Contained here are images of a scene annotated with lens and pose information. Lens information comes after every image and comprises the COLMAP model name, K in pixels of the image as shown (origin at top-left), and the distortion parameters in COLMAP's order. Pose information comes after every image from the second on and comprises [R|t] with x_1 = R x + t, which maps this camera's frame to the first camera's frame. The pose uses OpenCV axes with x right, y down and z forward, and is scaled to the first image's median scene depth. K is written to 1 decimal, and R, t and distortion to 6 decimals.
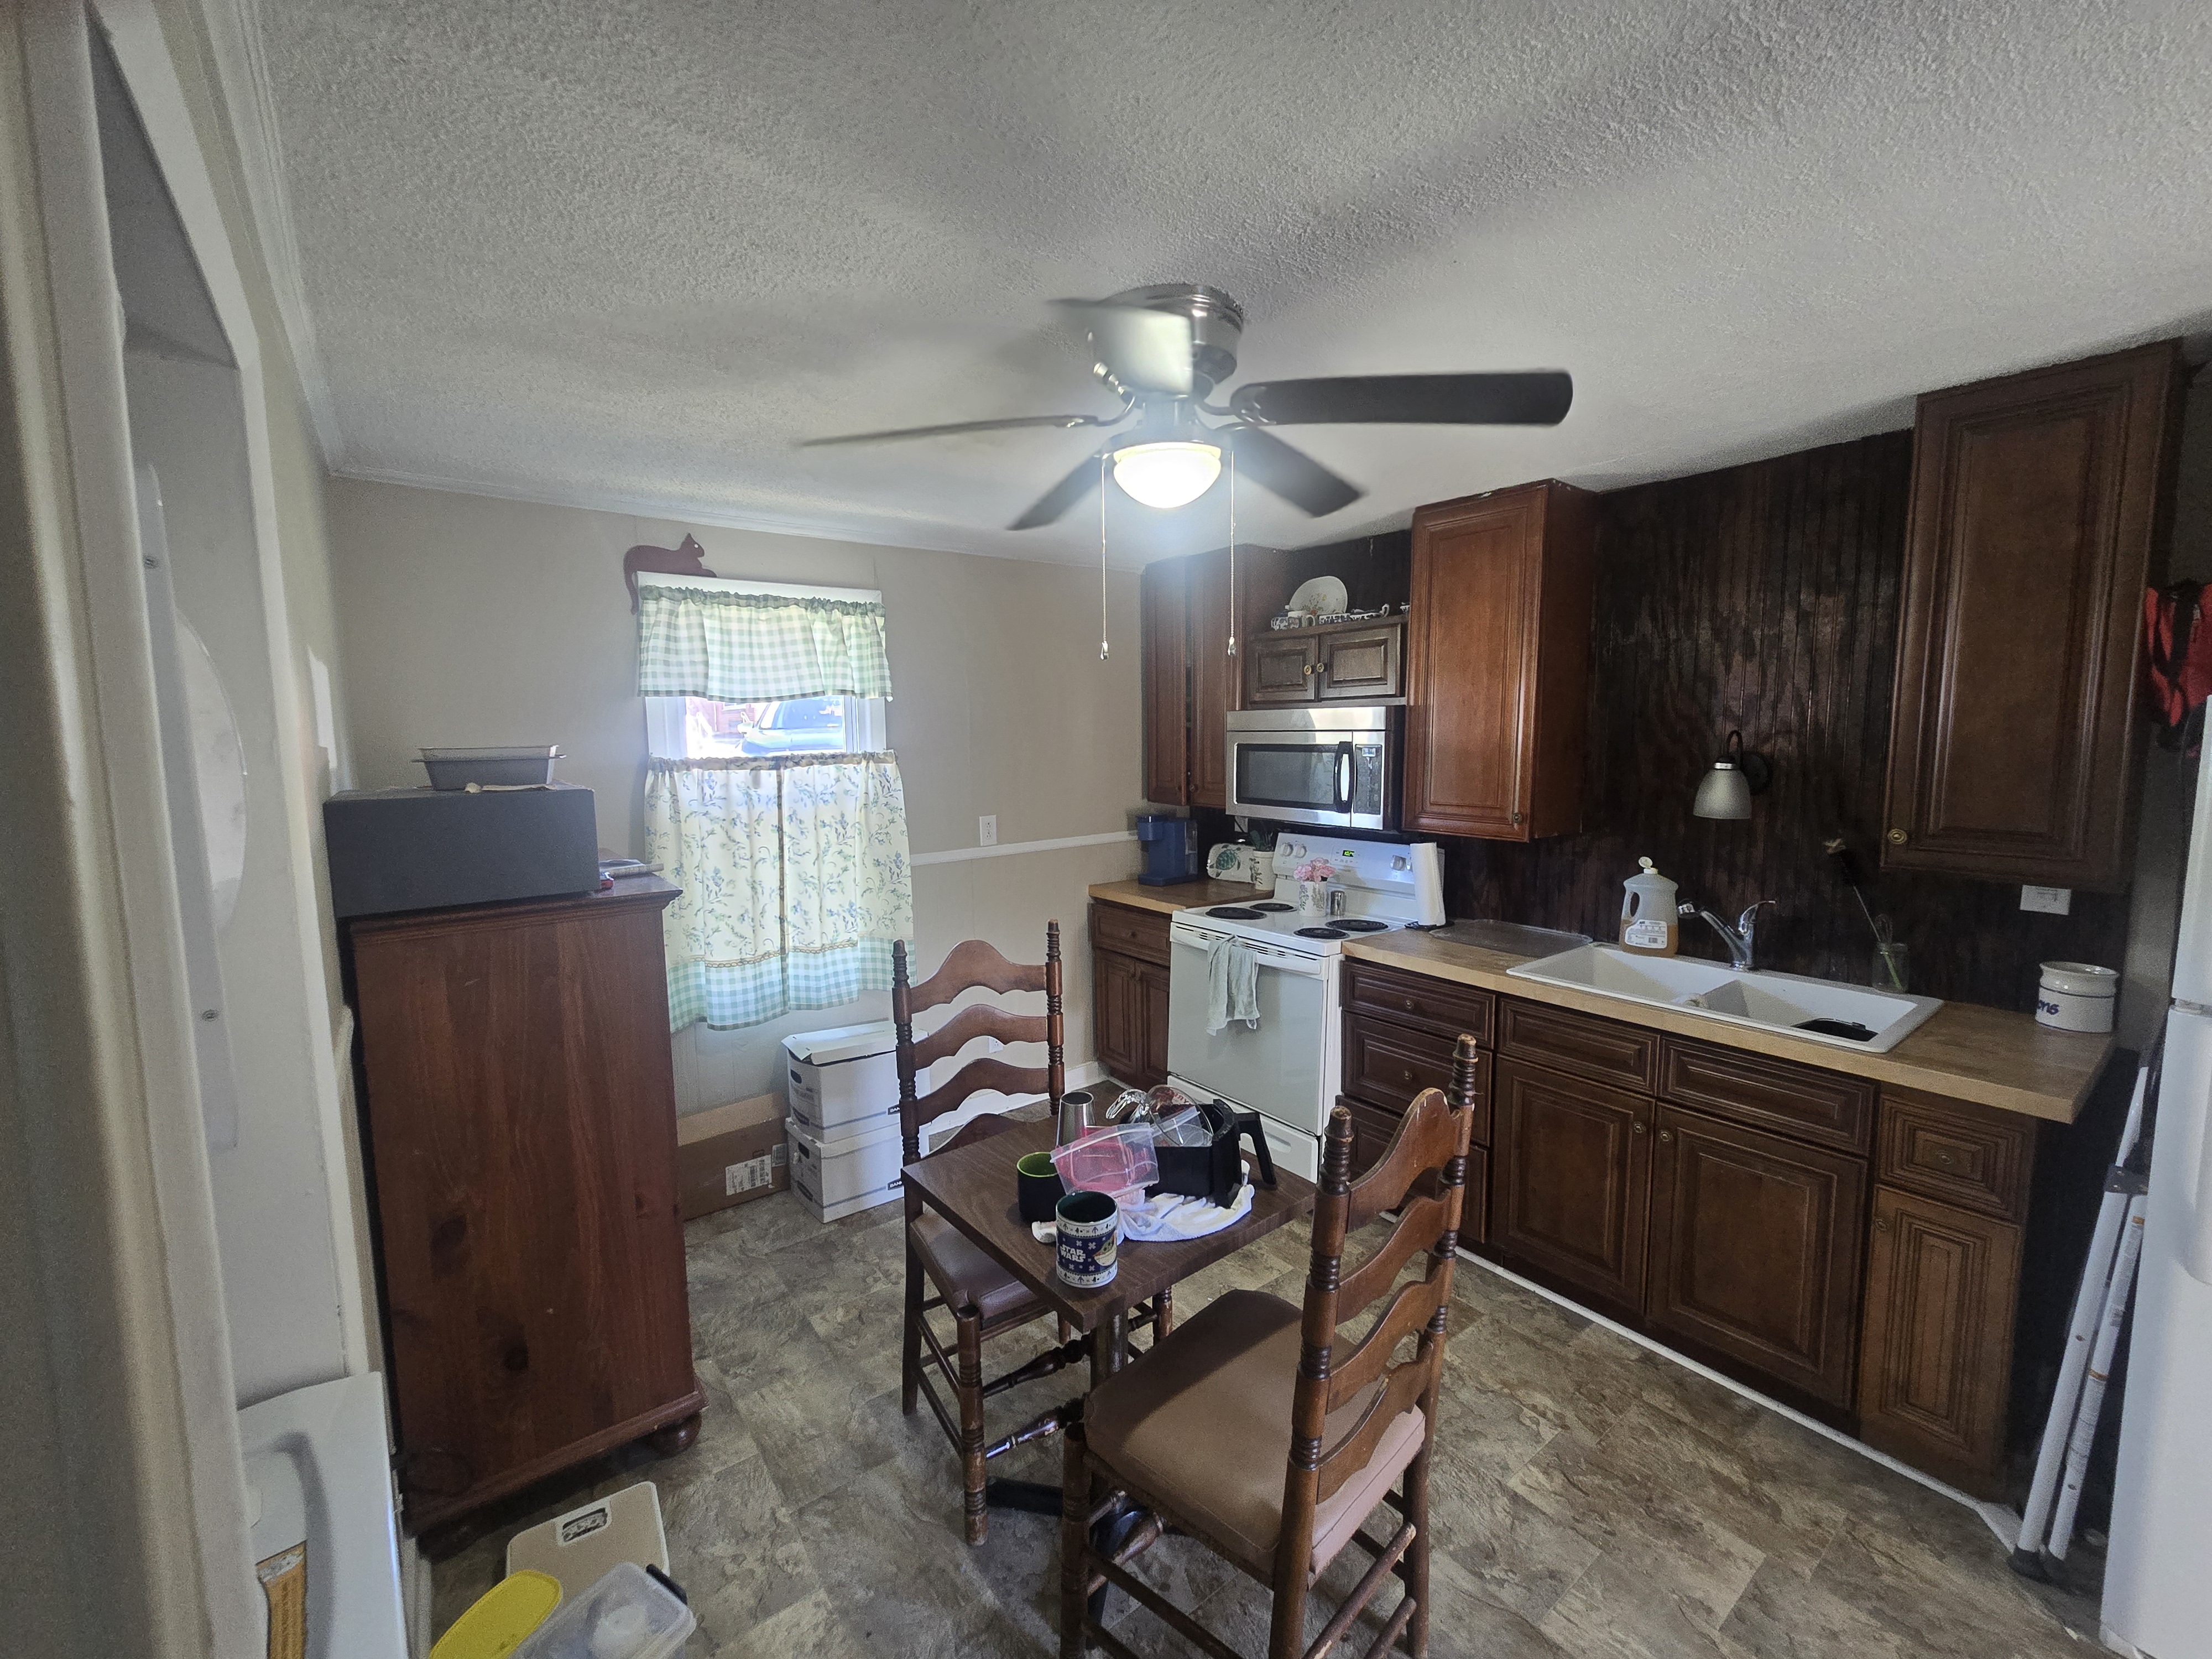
lens RADIAL K [[906.9, 0, 1106.3], [0, 906.9, 822.7], [0, 0, 1]] dist [0.000500, -0.000054]
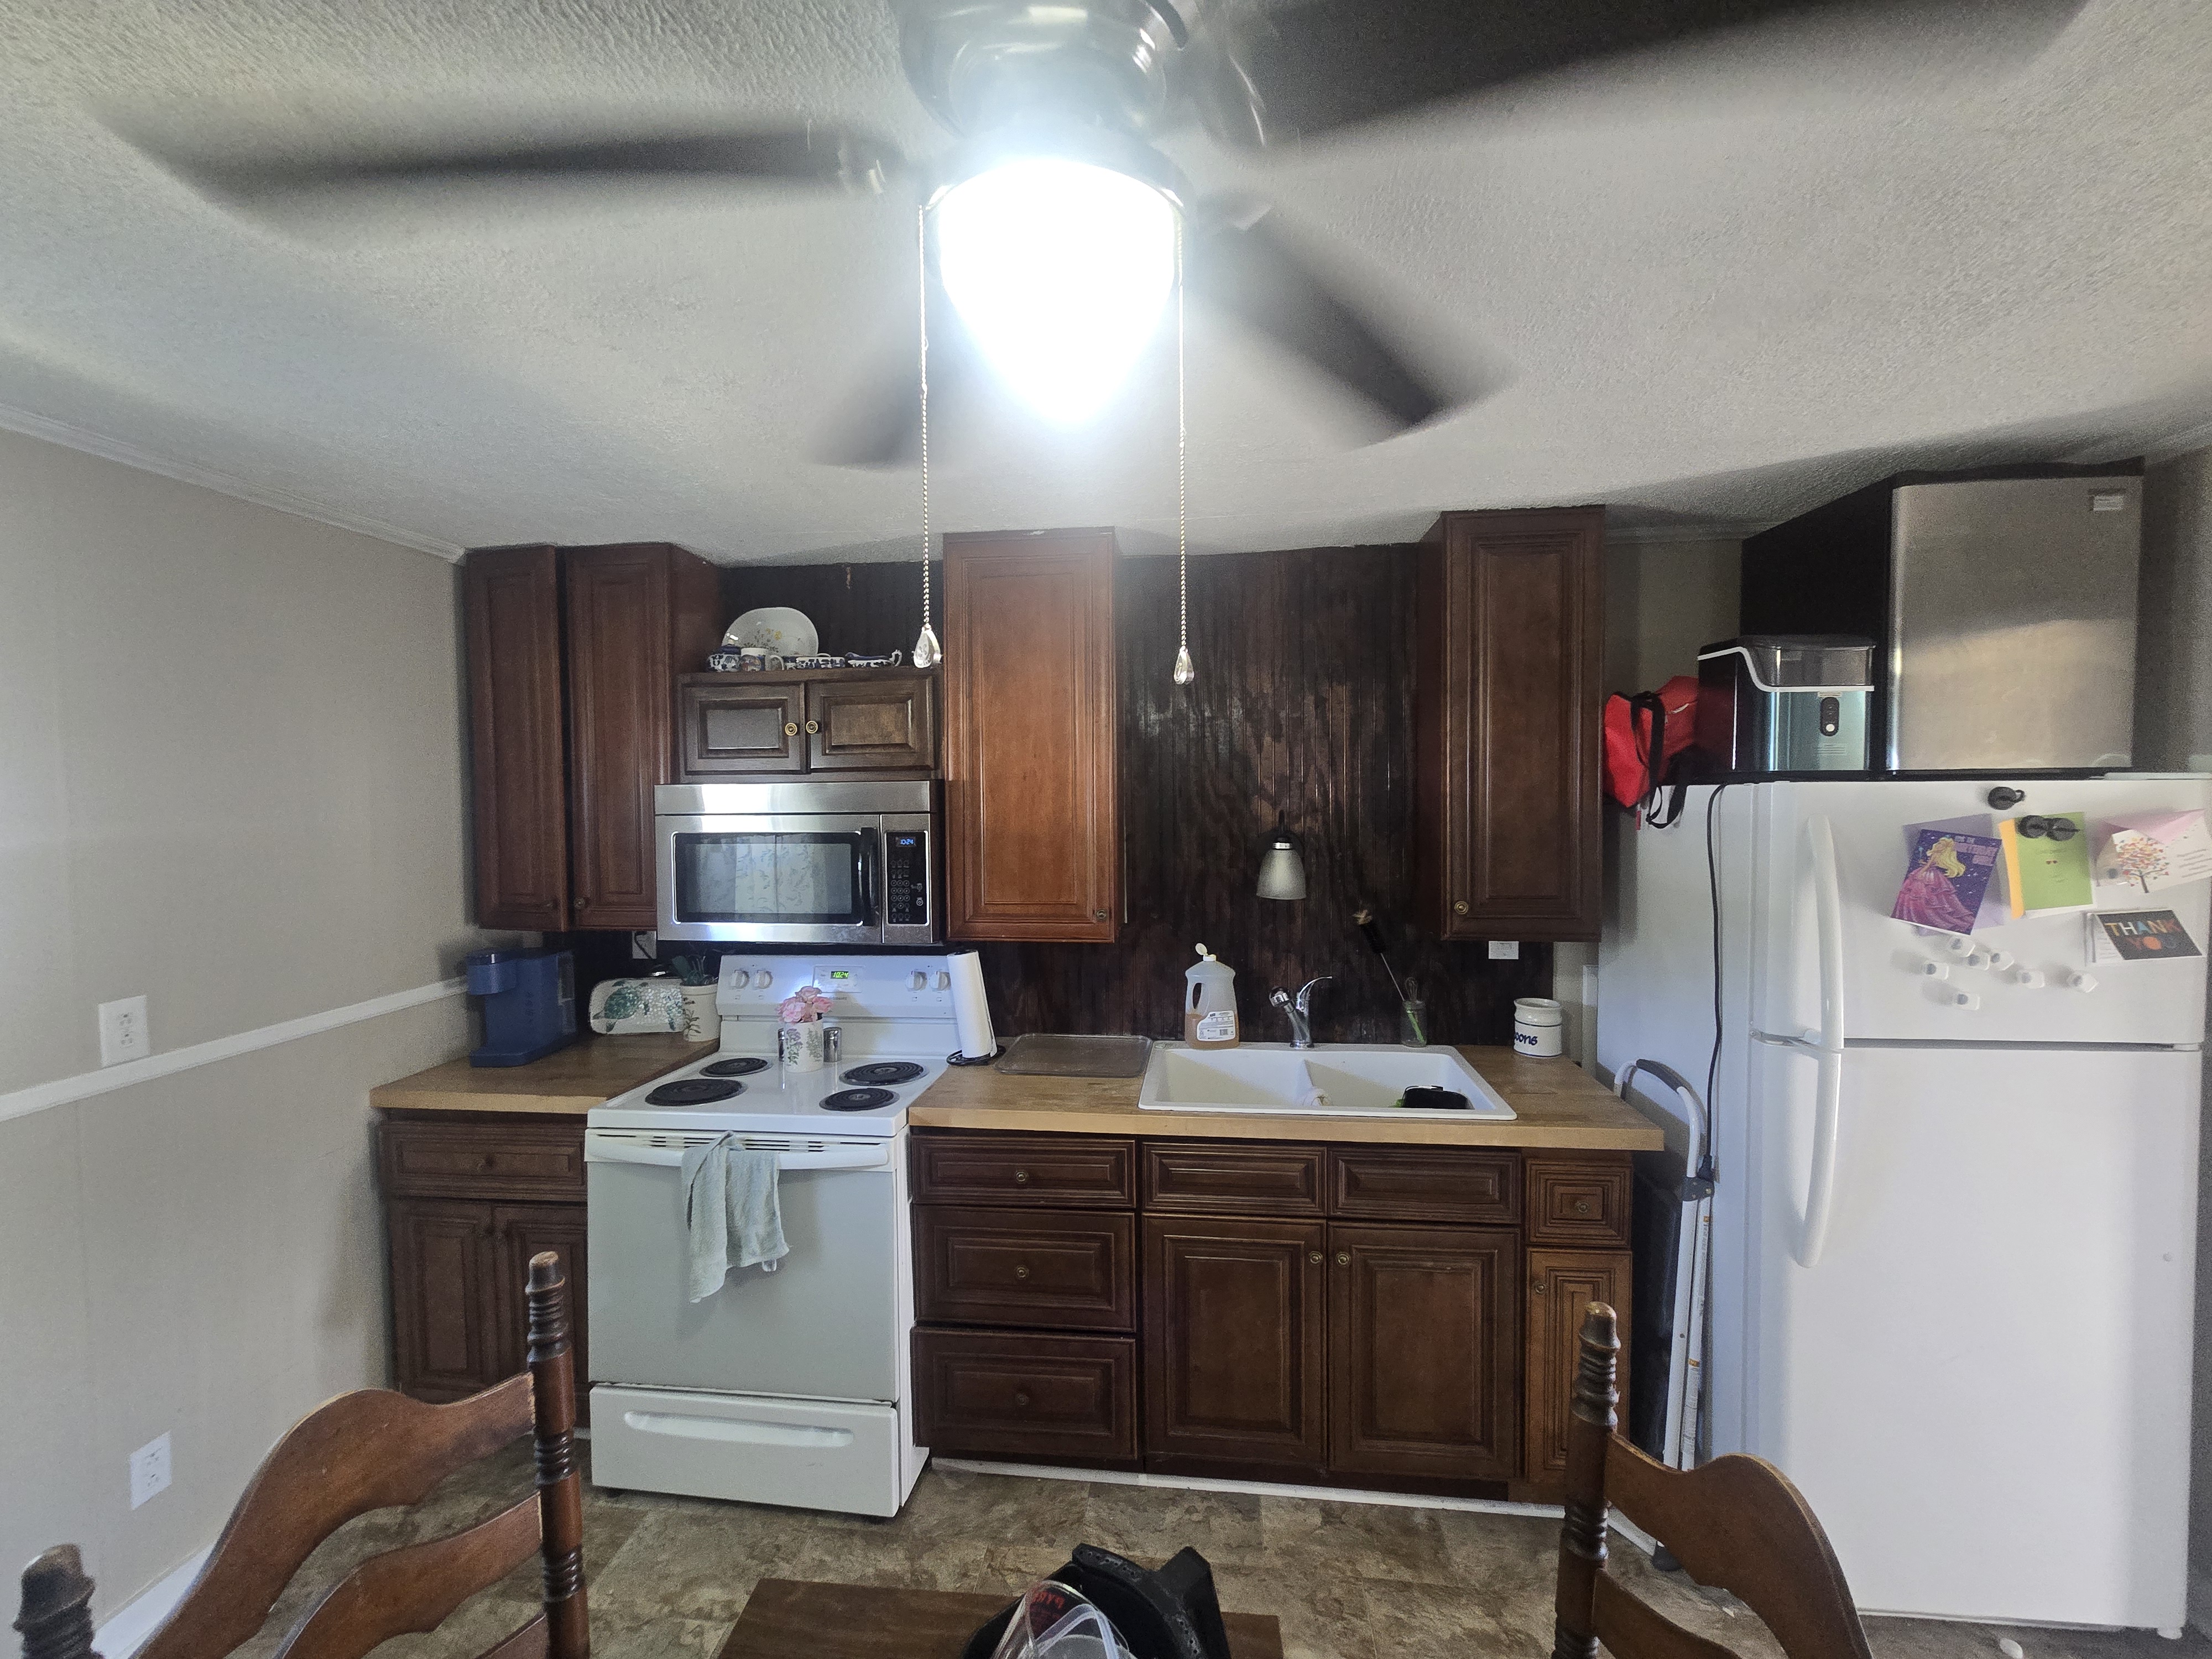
lens RADIAL K [[906.9, 0, 1105.3], [0, 906.9, 830.6], [0, 0, 1]] dist [0.000500, -0.000054]
pose [[0.699362, -0.026498, 0.714277, -0.145392], [0.077947, 0.996180, -0.039363, -0.049528], [-0.710505, 0.083205, 0.698756, 0.398837]]
